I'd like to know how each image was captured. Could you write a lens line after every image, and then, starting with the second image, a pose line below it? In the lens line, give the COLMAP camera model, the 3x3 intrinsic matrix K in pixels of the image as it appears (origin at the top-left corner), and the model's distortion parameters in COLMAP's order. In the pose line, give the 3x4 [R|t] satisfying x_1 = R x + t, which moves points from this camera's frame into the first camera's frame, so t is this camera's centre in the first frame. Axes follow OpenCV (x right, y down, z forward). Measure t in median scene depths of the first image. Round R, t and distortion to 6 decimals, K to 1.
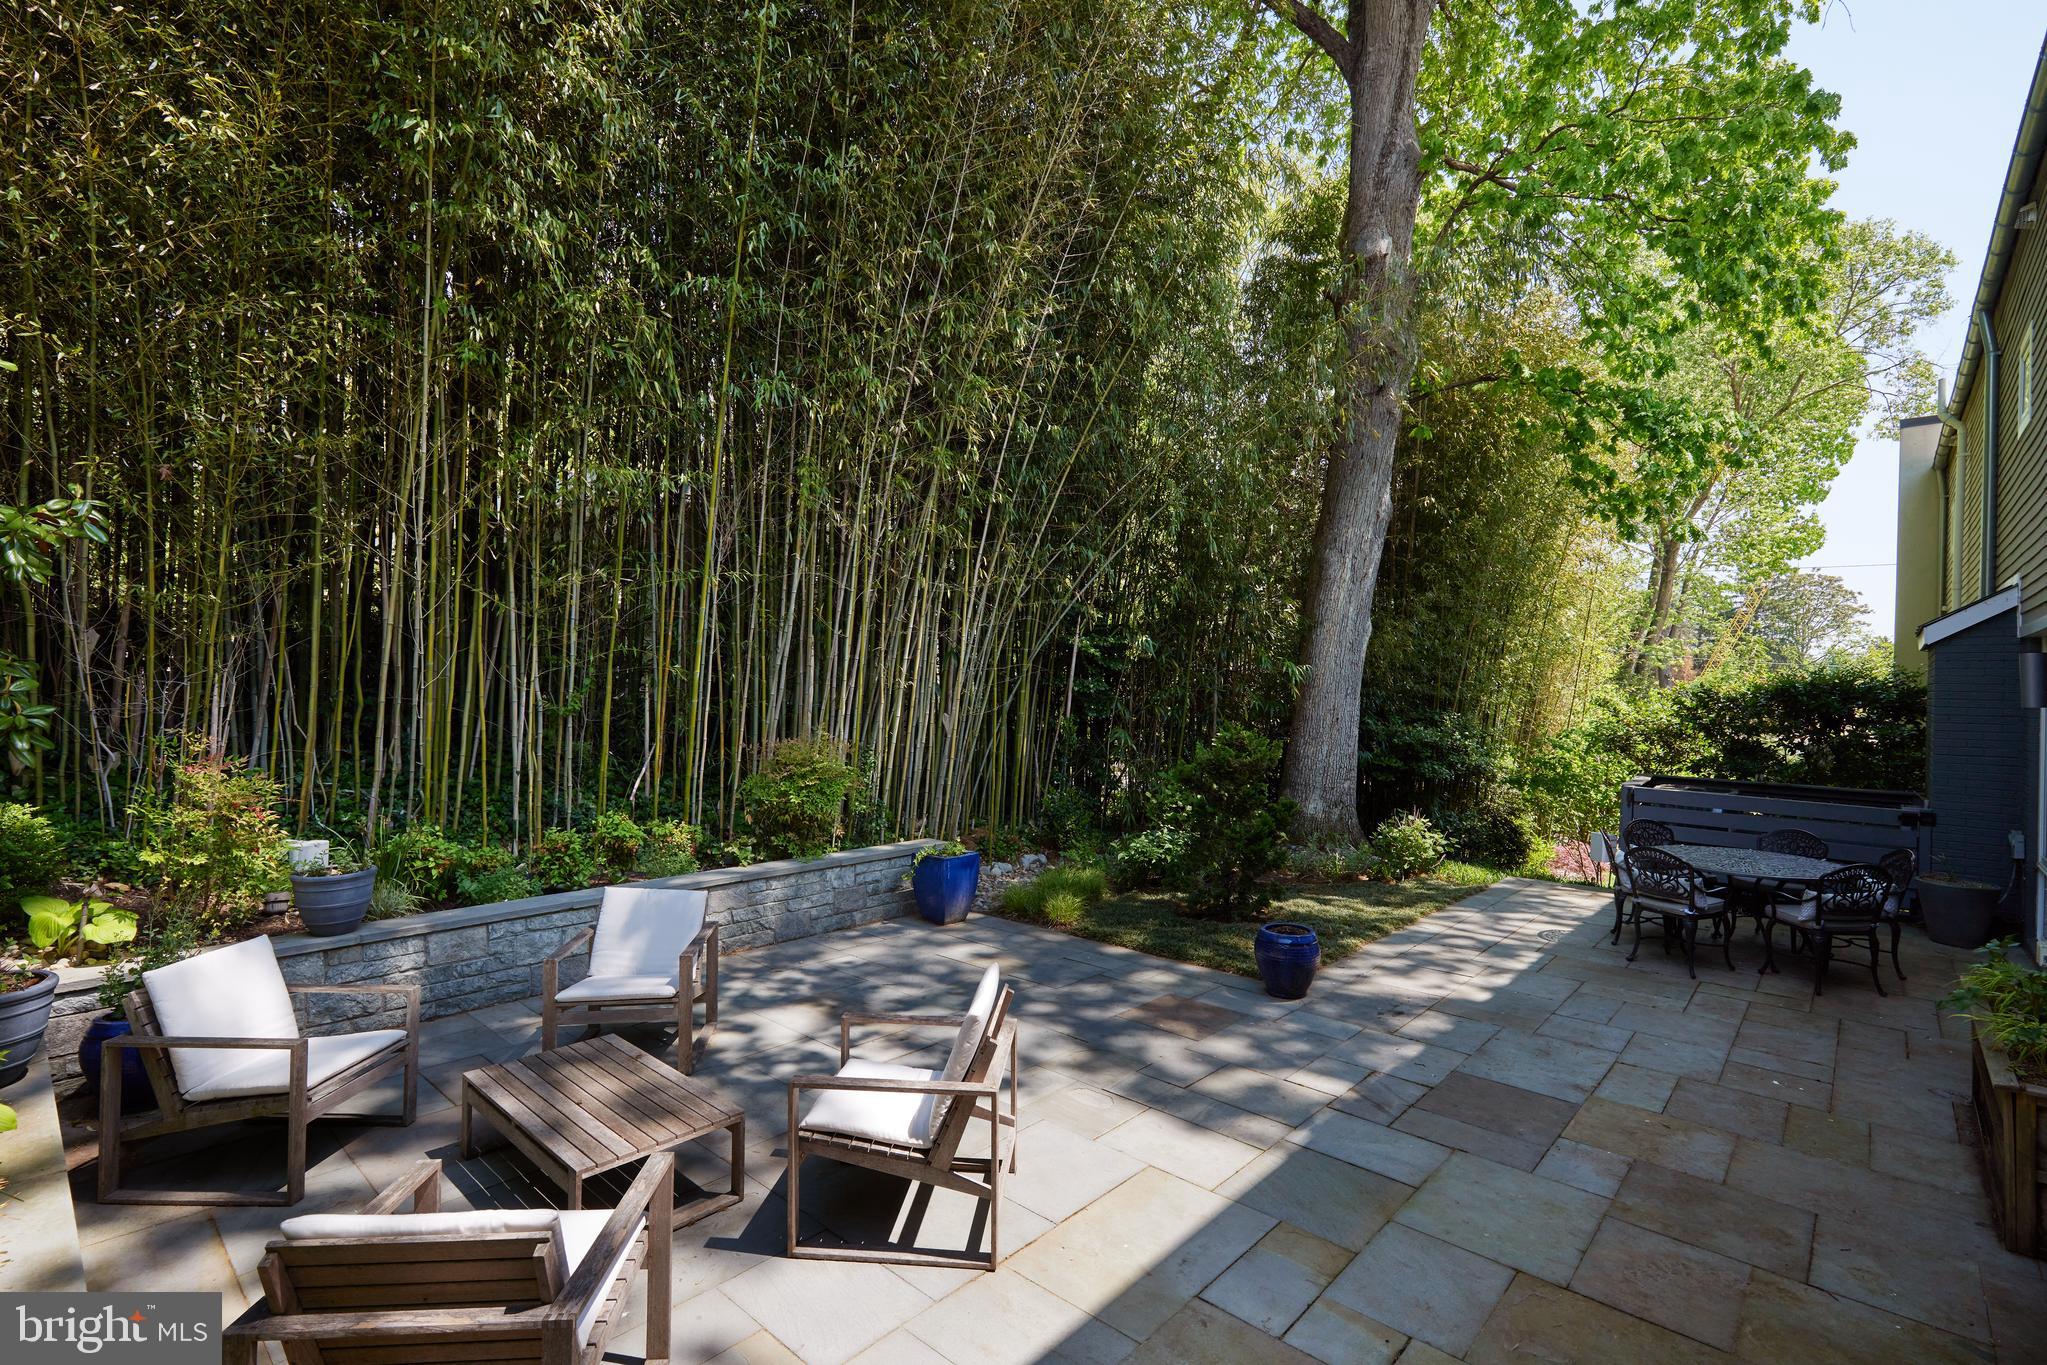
lens RADIAL K [[932.3, 0, 1039.2], [0, 932.3, 693.2], [0, 0, 1]] dist [0.001517, -0.000229]
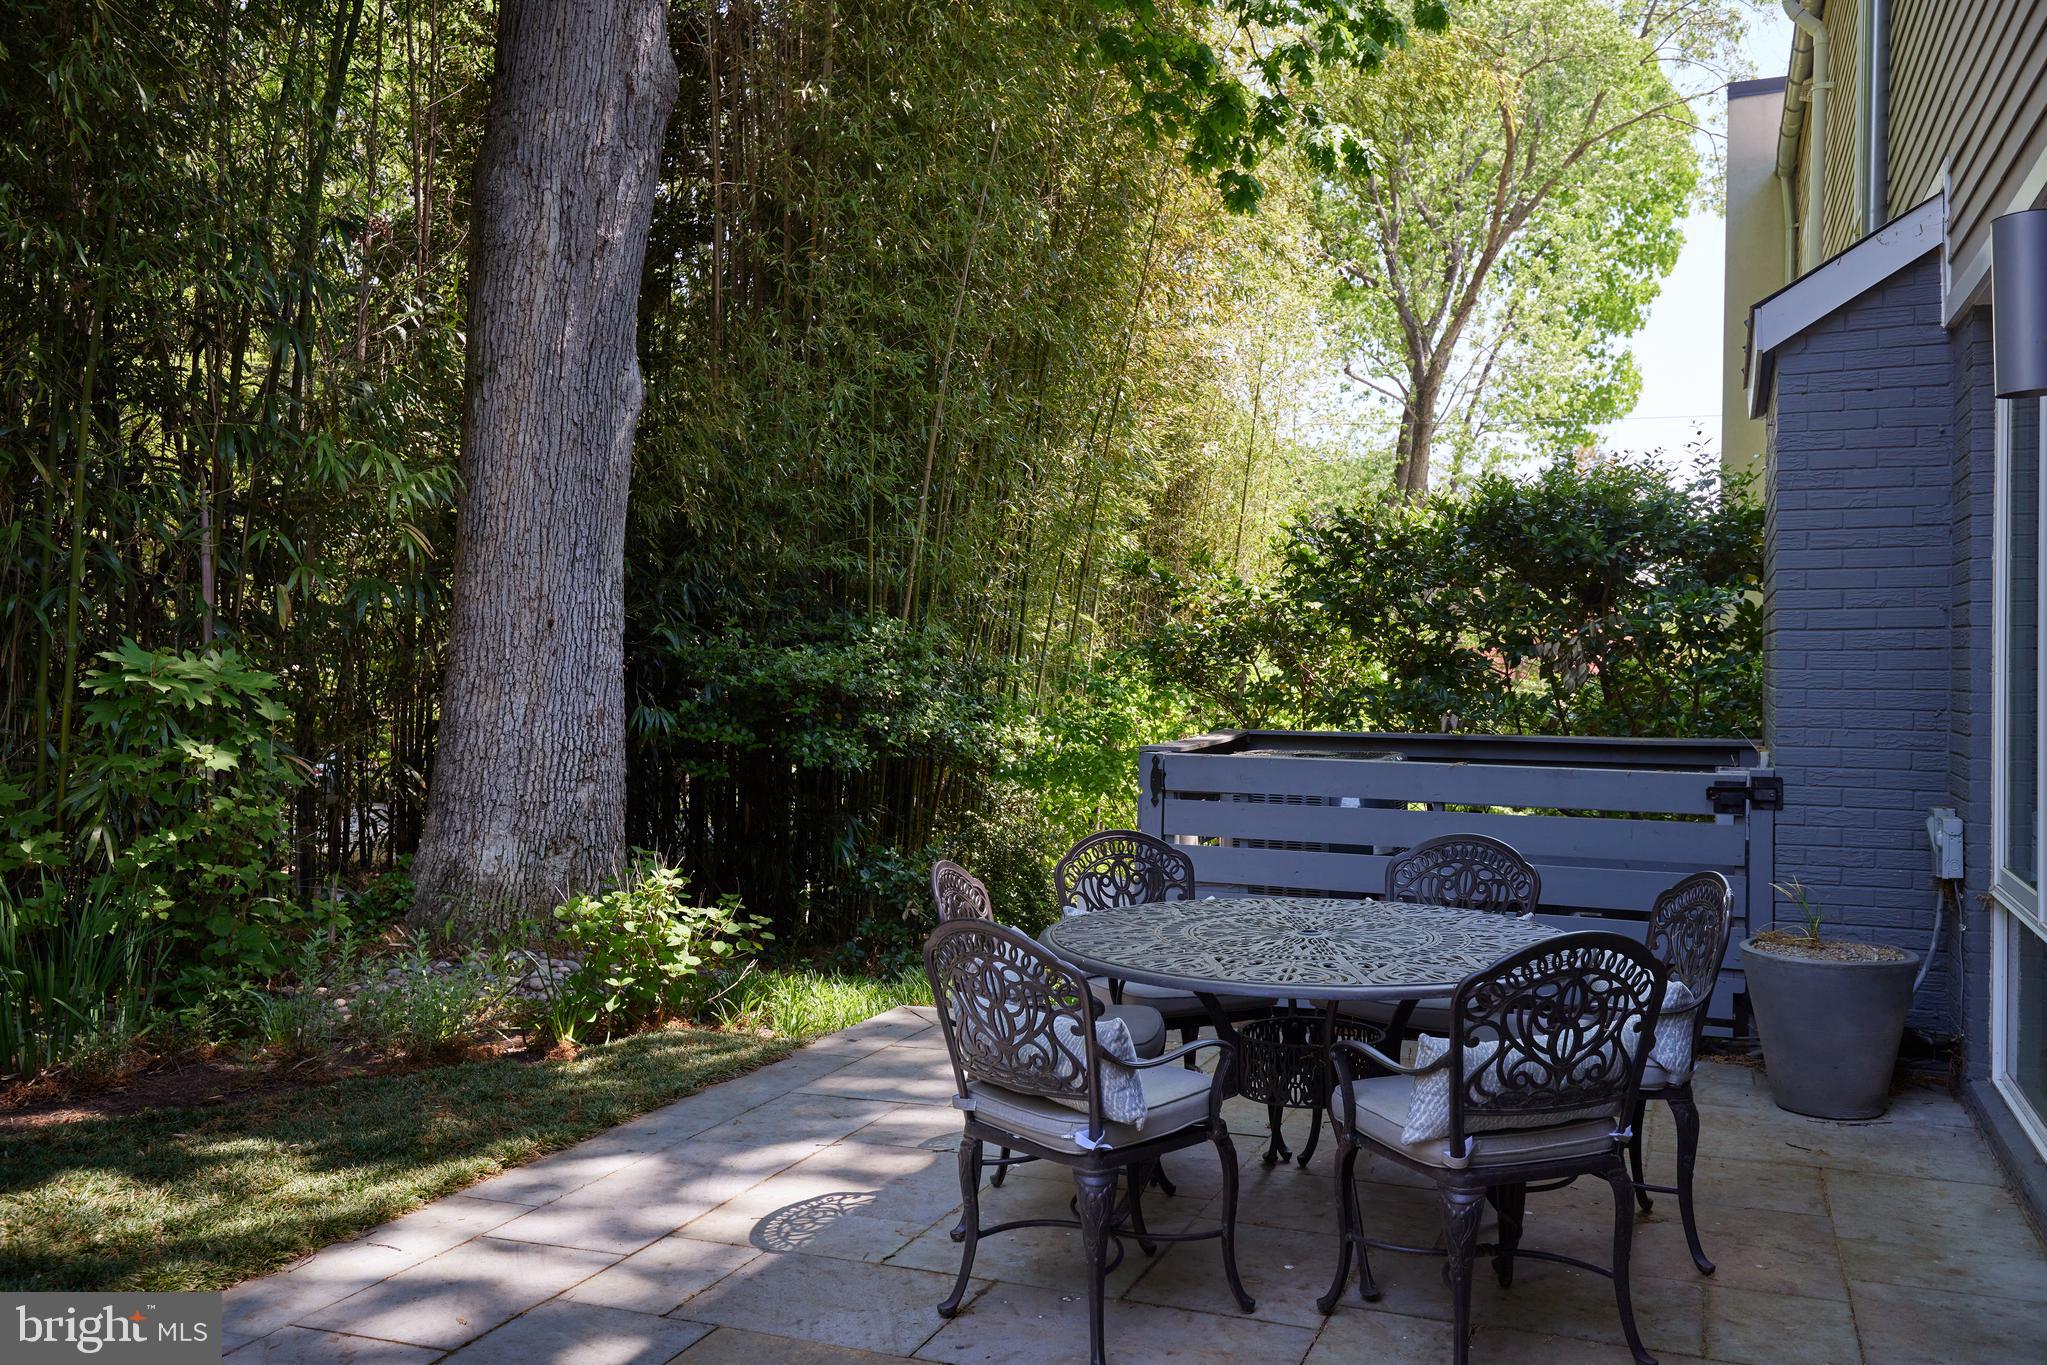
lens RADIAL K [[1718.3, 0, 1025.0], [0, 1718.3, 678.1], [0, 0, 1]] dist [0.013543, -0.008840]
pose [[0.939377, -0.020399, 0.342280, 0.431200], [0.017941, 0.999786, 0.010347, 0.077232], [-0.342417, -0.003579, 0.939541, 0.446048]]
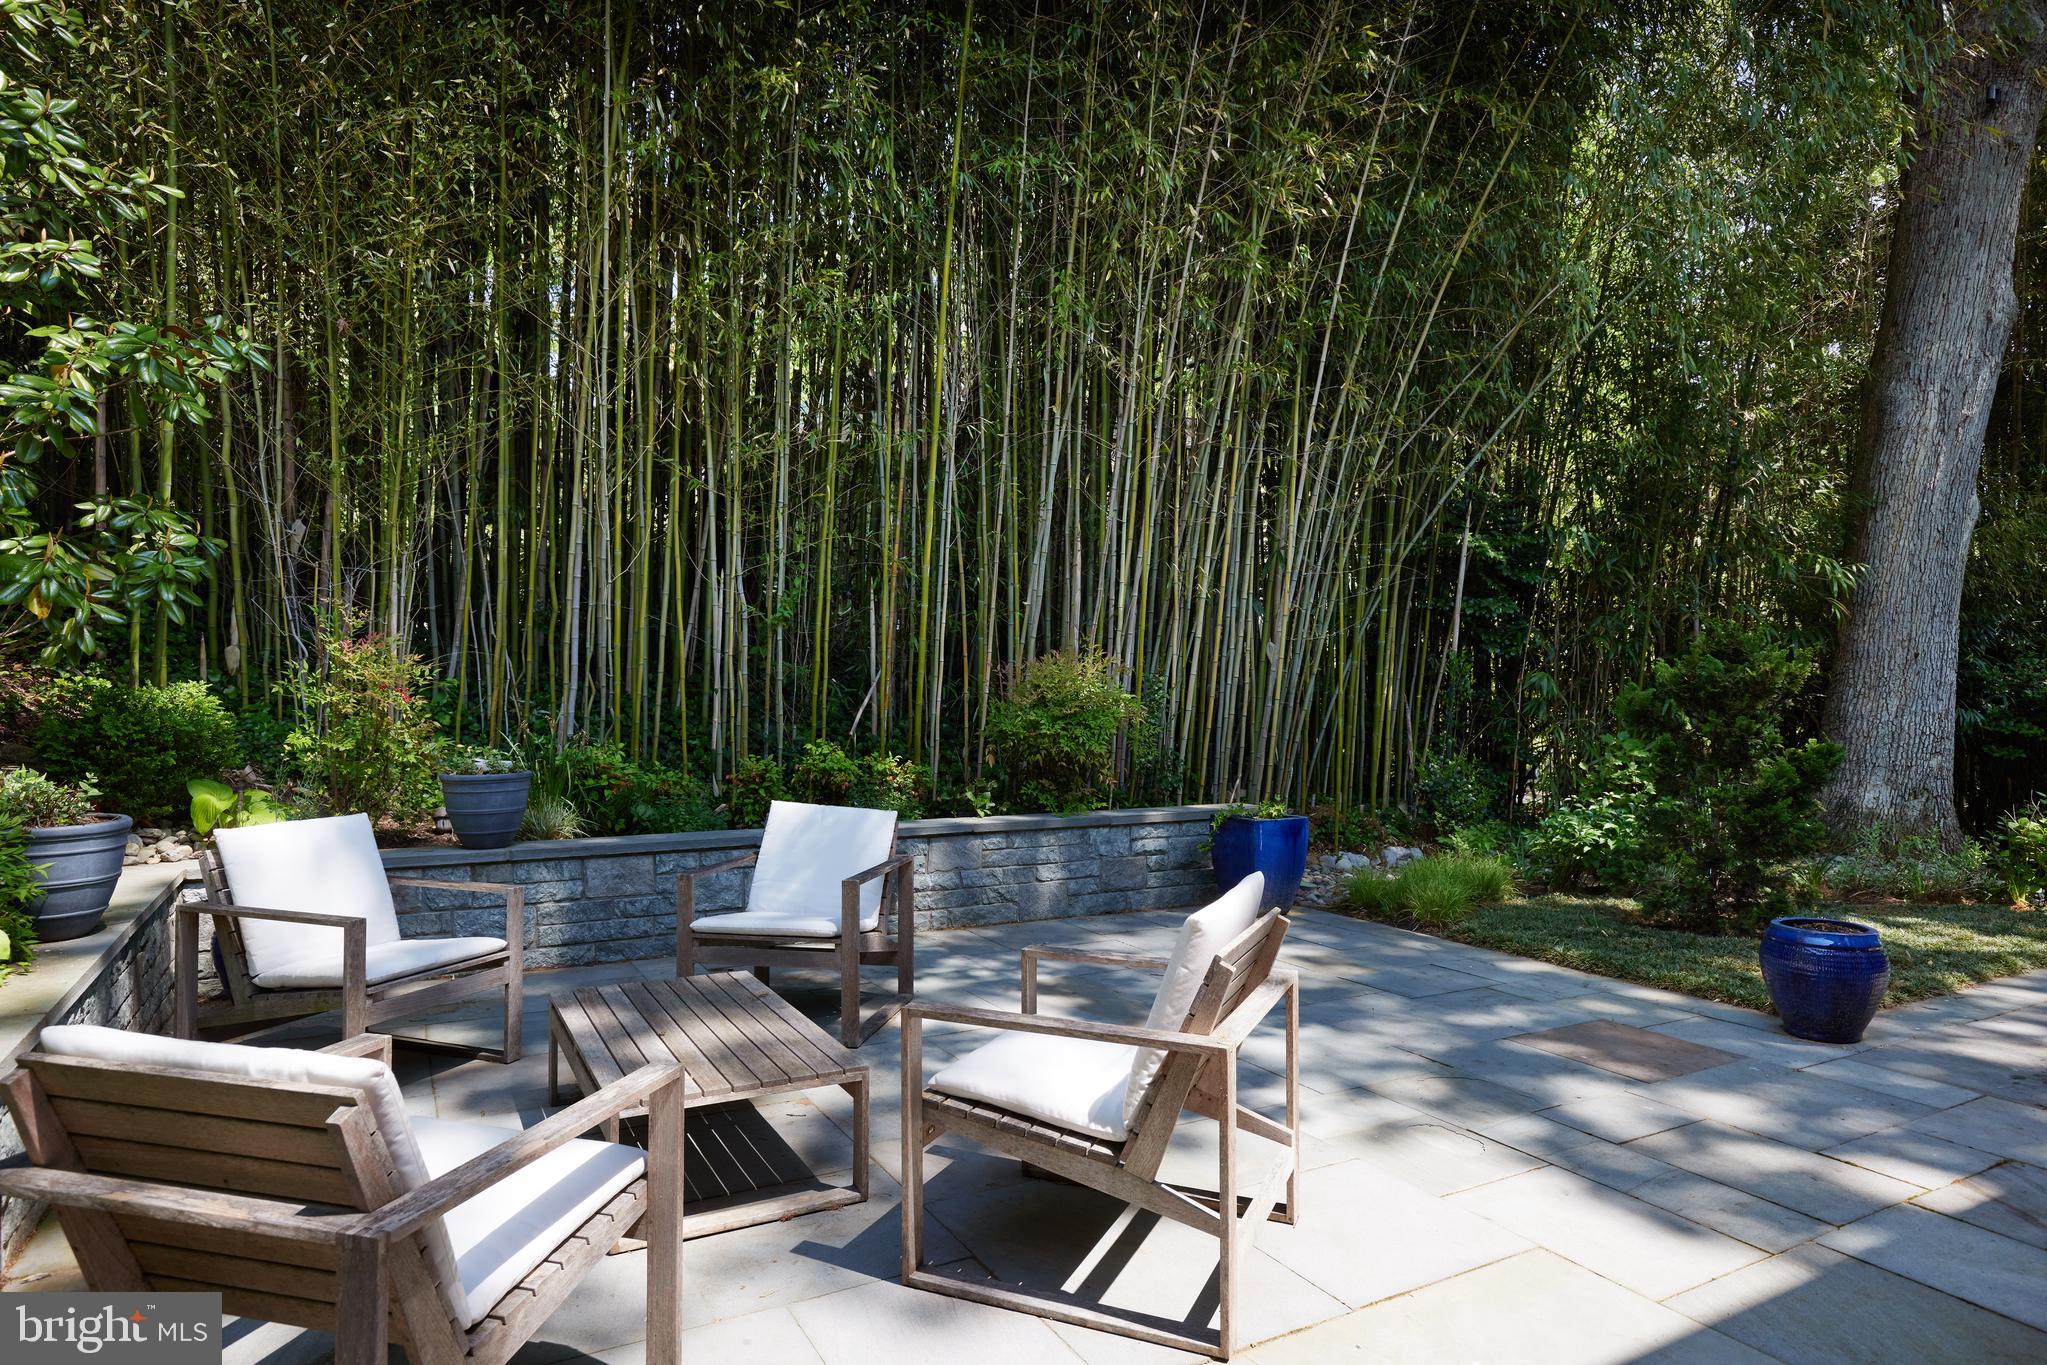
lens RADIAL K [[1197.7, 0, 1030.1], [0, 1197.7, 679.0], [0, 0, 1]] dist [-0.008587, -0.002801]
pose [[0.946436, -0.006822, -0.322820, 0.028665], [0.004926, 0.999965, -0.006691, 0.076086], [0.322855, 0.004742, 0.946437, 0.098832]]
